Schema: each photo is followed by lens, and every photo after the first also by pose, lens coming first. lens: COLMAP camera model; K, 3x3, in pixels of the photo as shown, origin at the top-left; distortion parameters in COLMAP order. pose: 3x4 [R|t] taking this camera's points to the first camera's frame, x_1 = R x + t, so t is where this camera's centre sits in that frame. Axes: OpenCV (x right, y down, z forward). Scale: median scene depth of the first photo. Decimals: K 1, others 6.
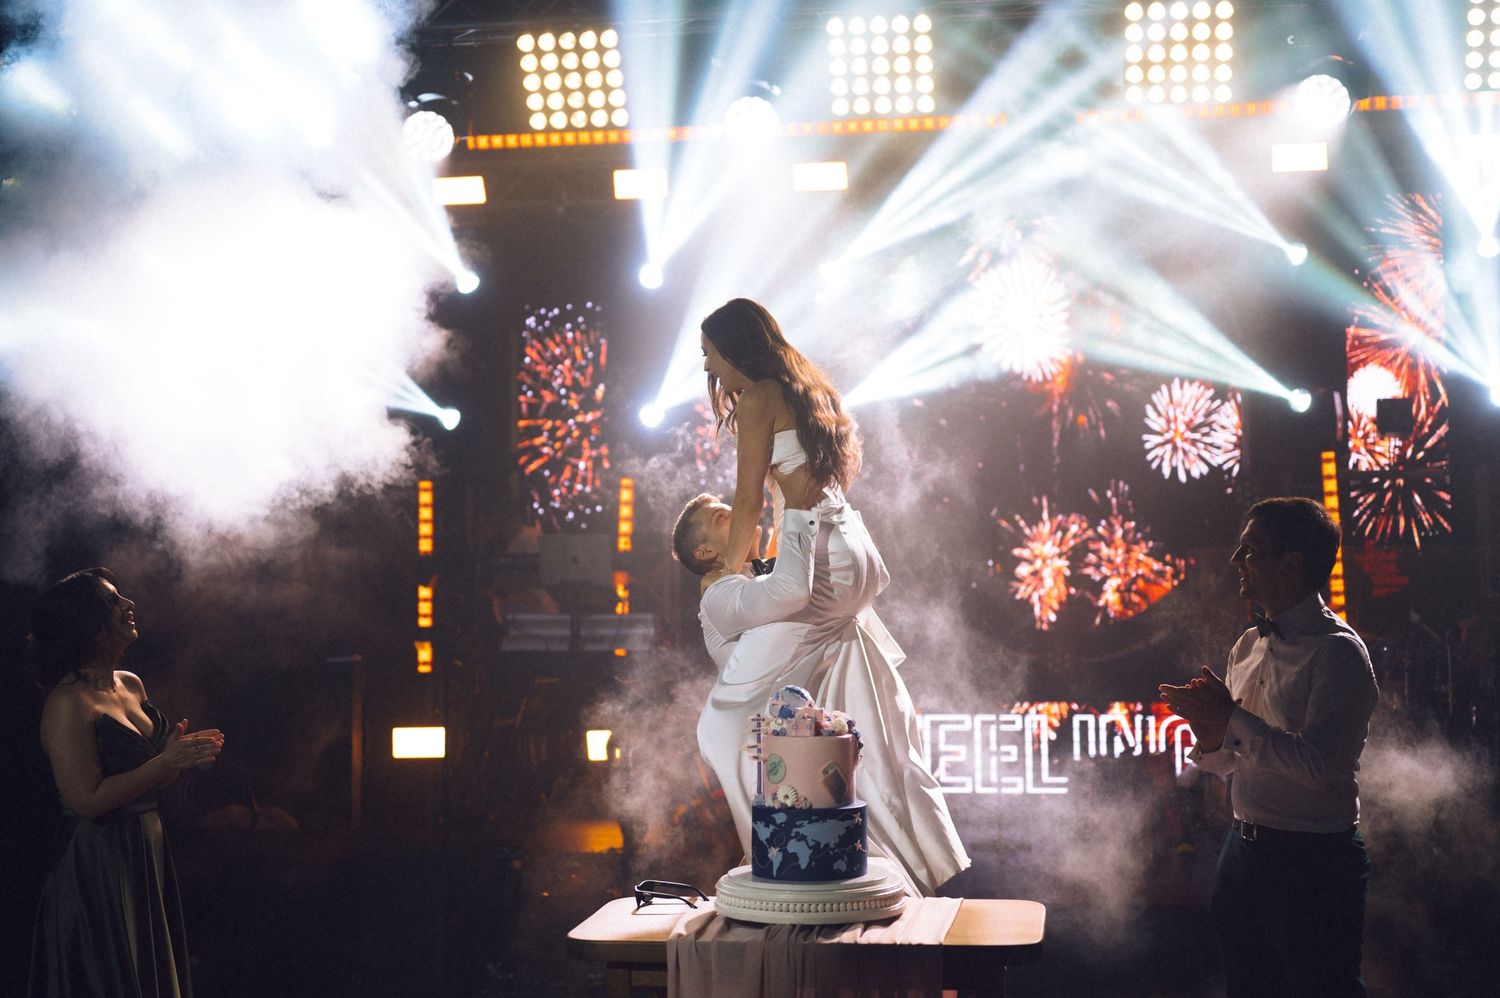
lens RADIAL K [[2184.2, 0, 770.9], [0, 2184.2, 433.5], [0, 0, 1]] dist [0.036811, 0.000000]
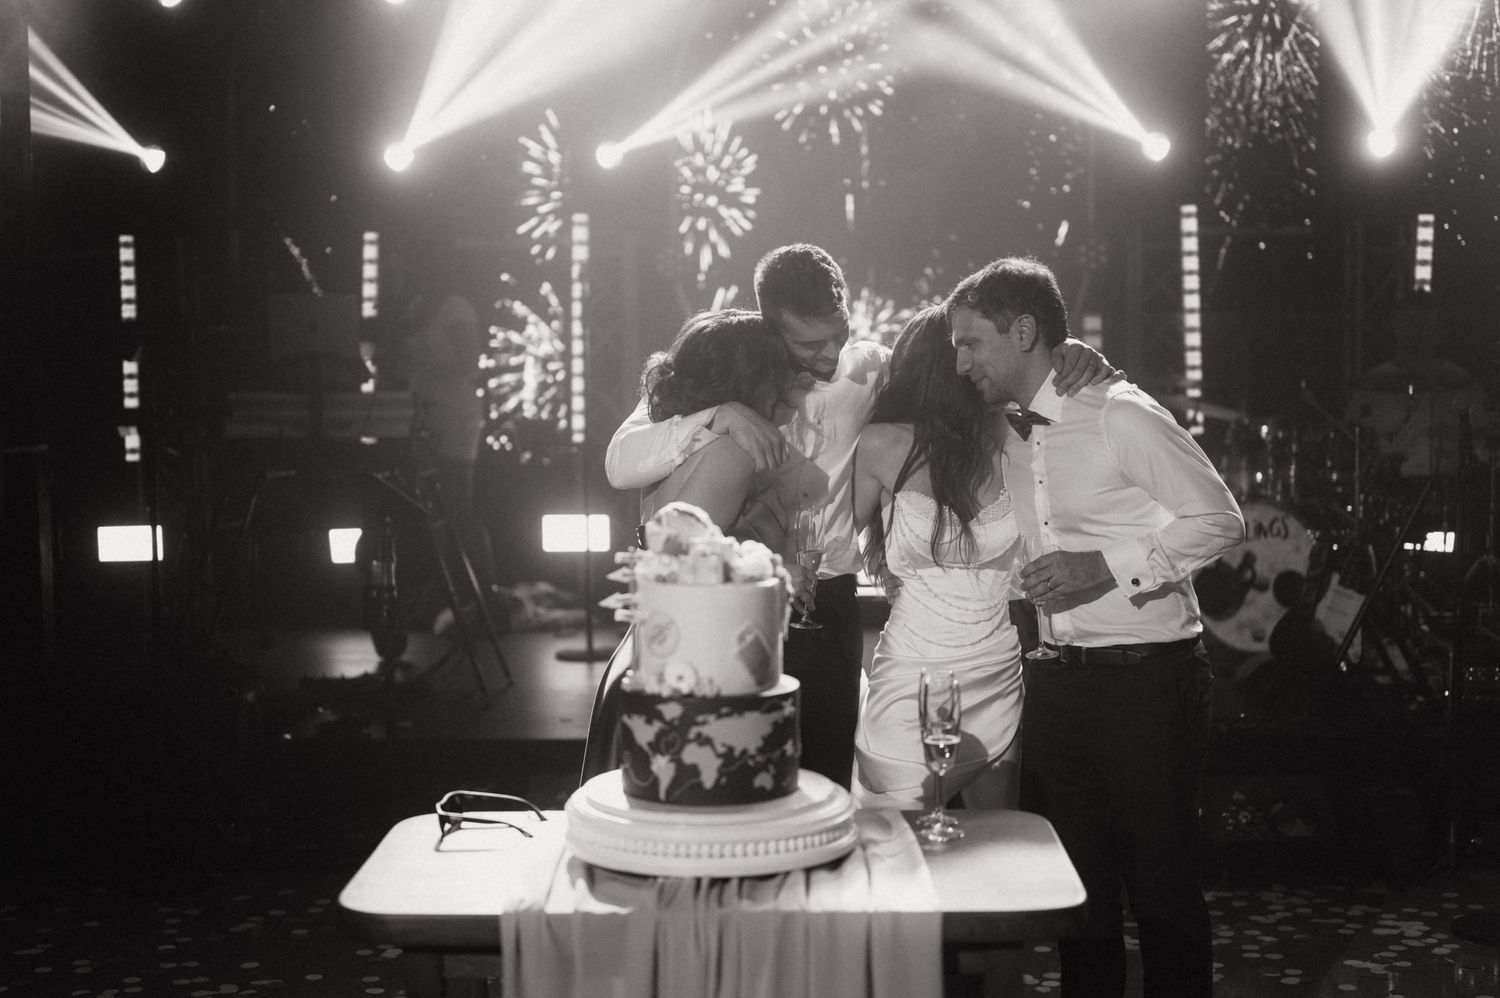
lens RADIAL K [[2184.7, 0, 793.8], [0, 2184.7, 489.6], [0, 0, 1]] dist [-0.002002, 0.000000]
pose [[0.991300, -0.008587, 0.131343, -0.041586], [-0.008187, 0.991915, 0.126639, 0.028423], [-0.131368, -0.126612, 0.983215, 0.354806]]
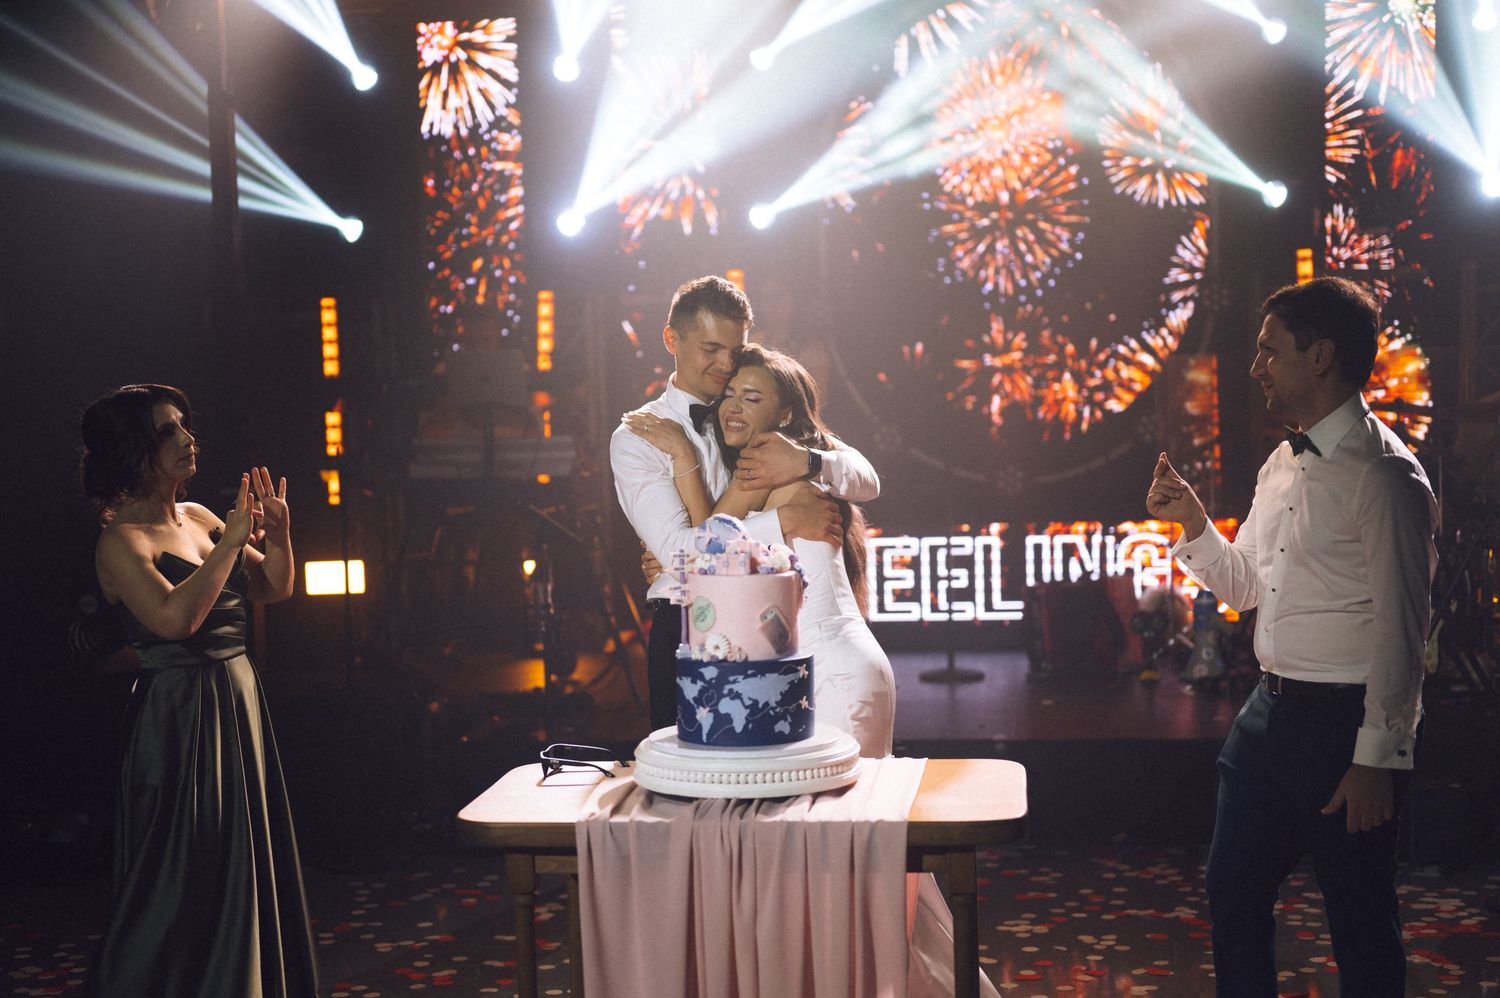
lens RADIAL K [[2184.7, 0, 763.6], [0, 2184.7, 535.4], [0, 0, 1]] dist [-0.002002, 0.000000]
pose [[0.999543, -0.018037, 0.024247, 0.005239], [0.014824, 0.991827, 0.126729, 0.018106], [-0.026335, -0.126312, 0.991641, 0.173320]]
